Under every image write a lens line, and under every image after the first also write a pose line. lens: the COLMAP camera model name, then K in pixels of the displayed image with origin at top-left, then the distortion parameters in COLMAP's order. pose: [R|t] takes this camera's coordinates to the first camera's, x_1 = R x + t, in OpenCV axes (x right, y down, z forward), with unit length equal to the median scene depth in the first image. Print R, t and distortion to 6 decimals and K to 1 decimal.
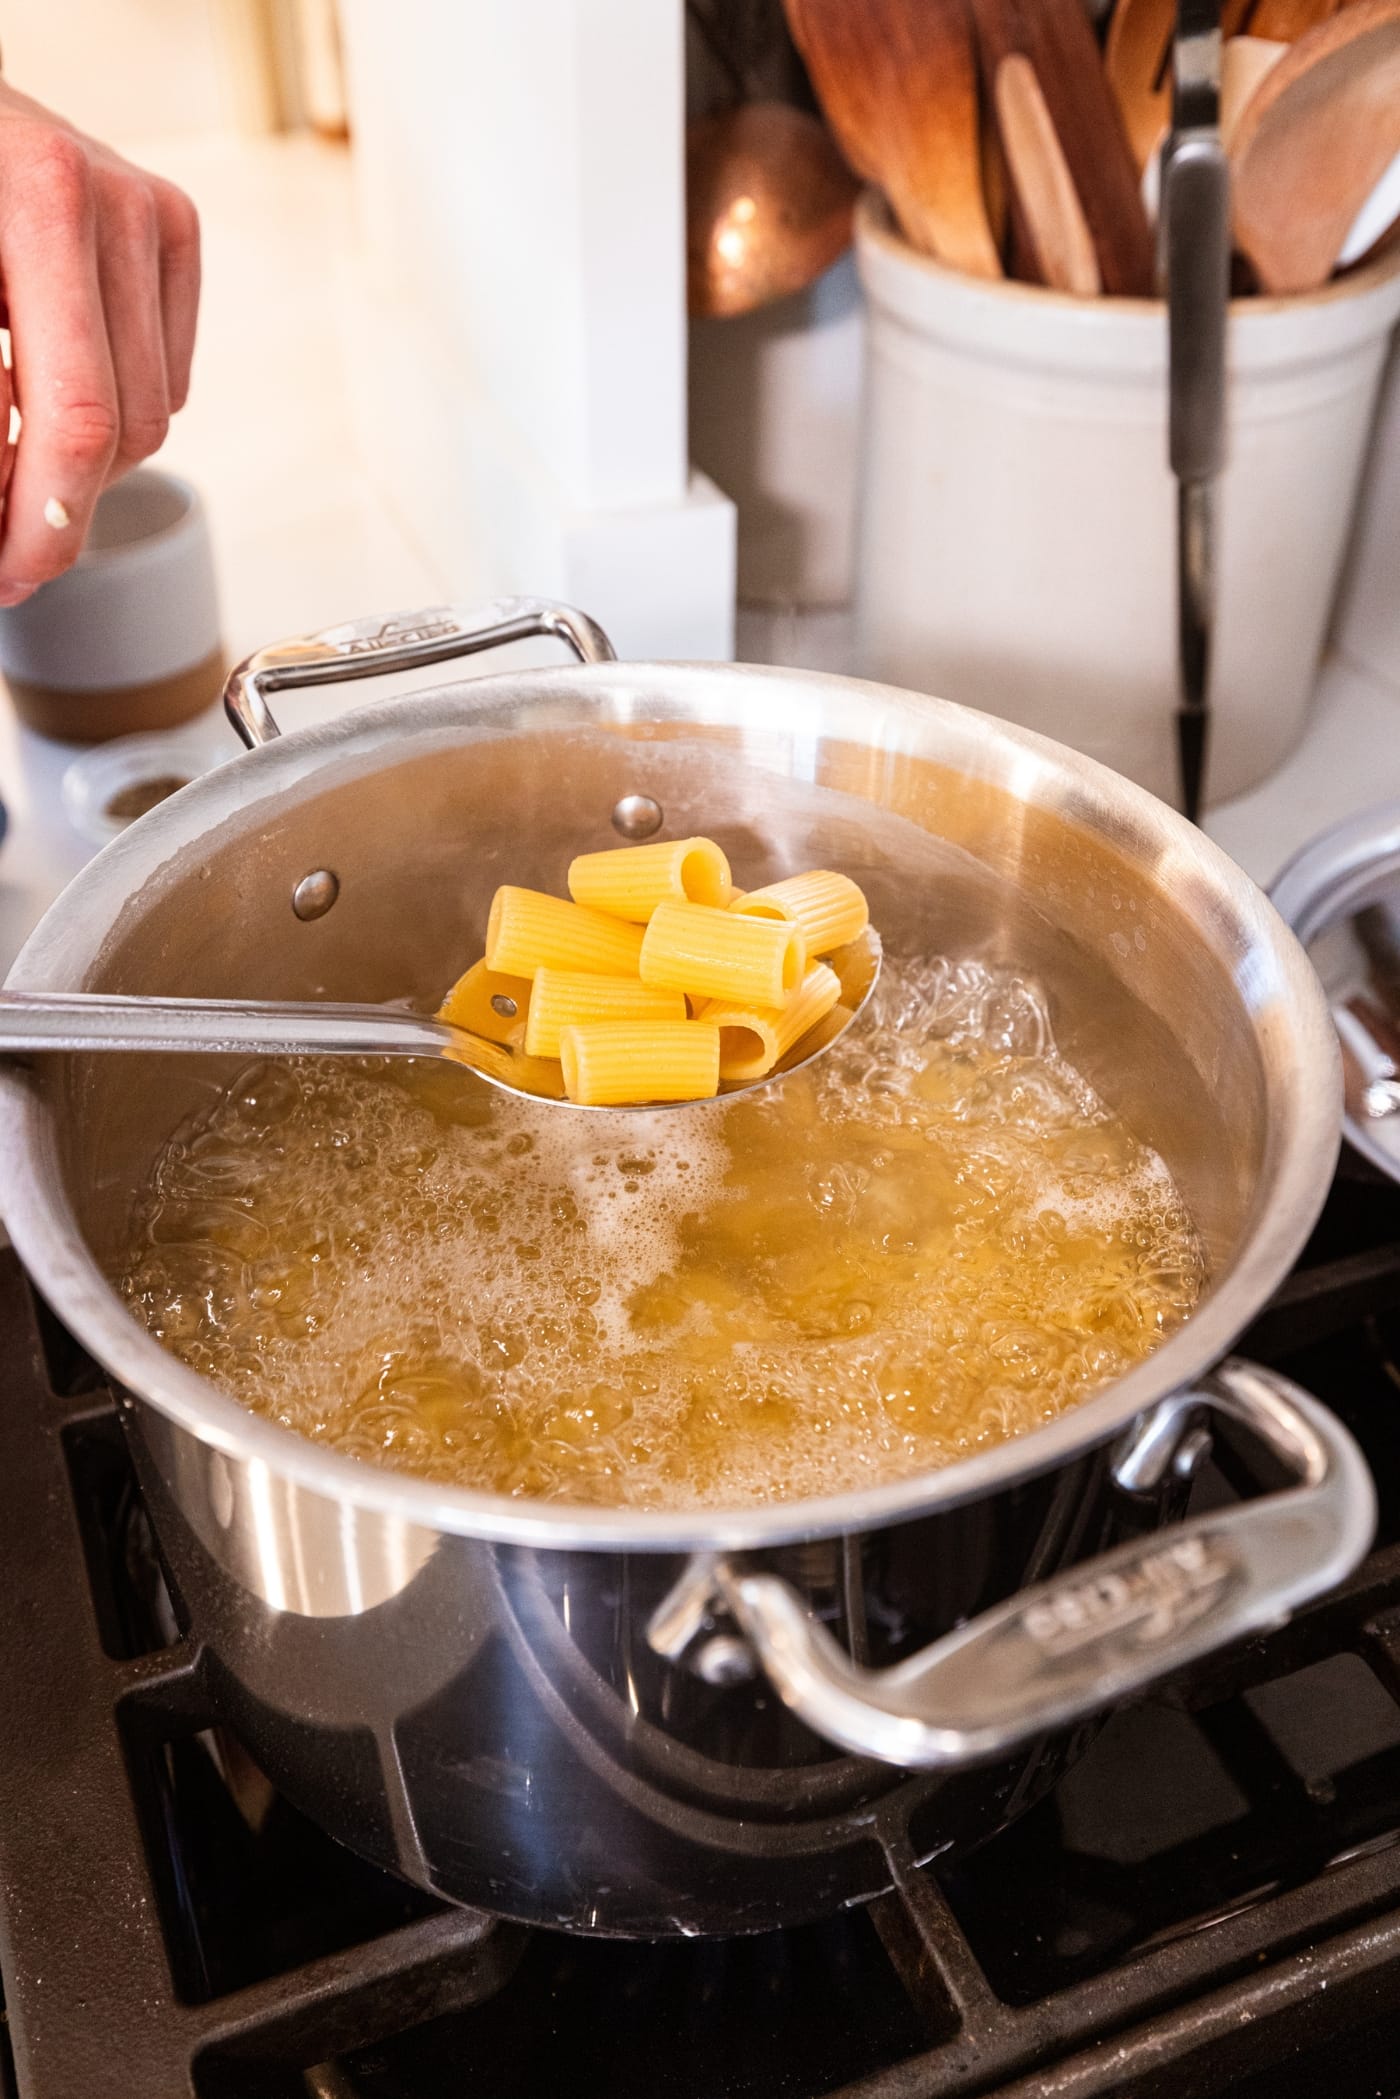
lens RADIAL K [[2071.6, 0, 646.0], [0, 2071.6, 956.3], [0, 0, 1]] dist [0.034460, 0.008126]
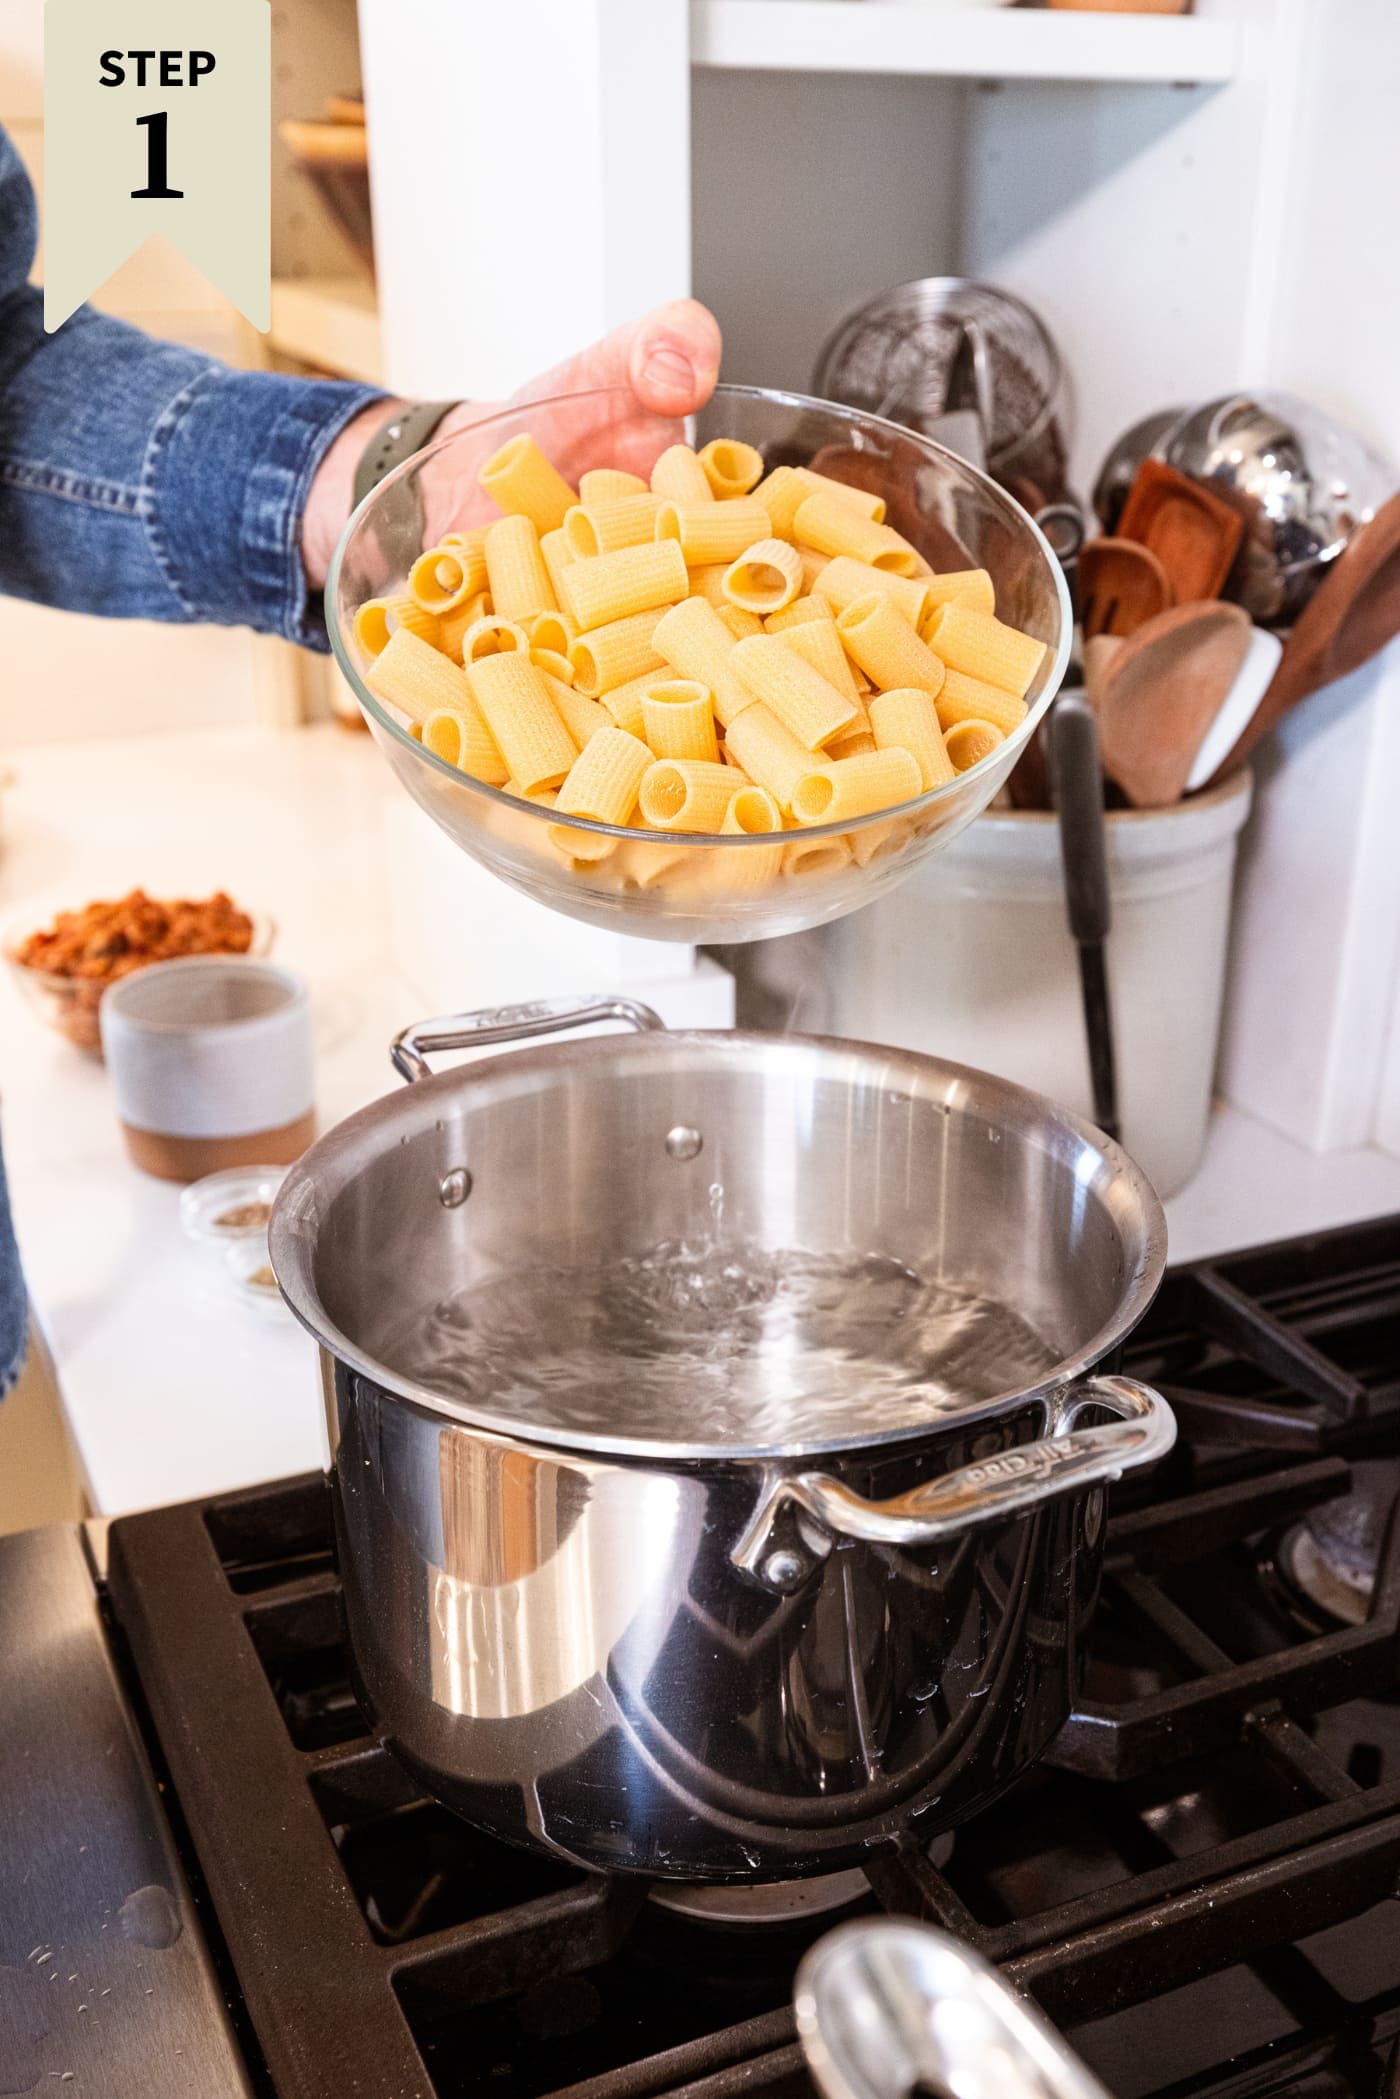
lens RADIAL K [[2032.3, 0, 655.1], [0, 2032.3, 933.0], [0, 0, 1]] dist [0.033853, 0.008868]
pose [[0.999856, -0.002940, 0.016686, -0.053061], [0.007422, 0.961321, -0.275331, 0.198104], [-0.015231, 0.275416, 0.961205, -0.387196]]
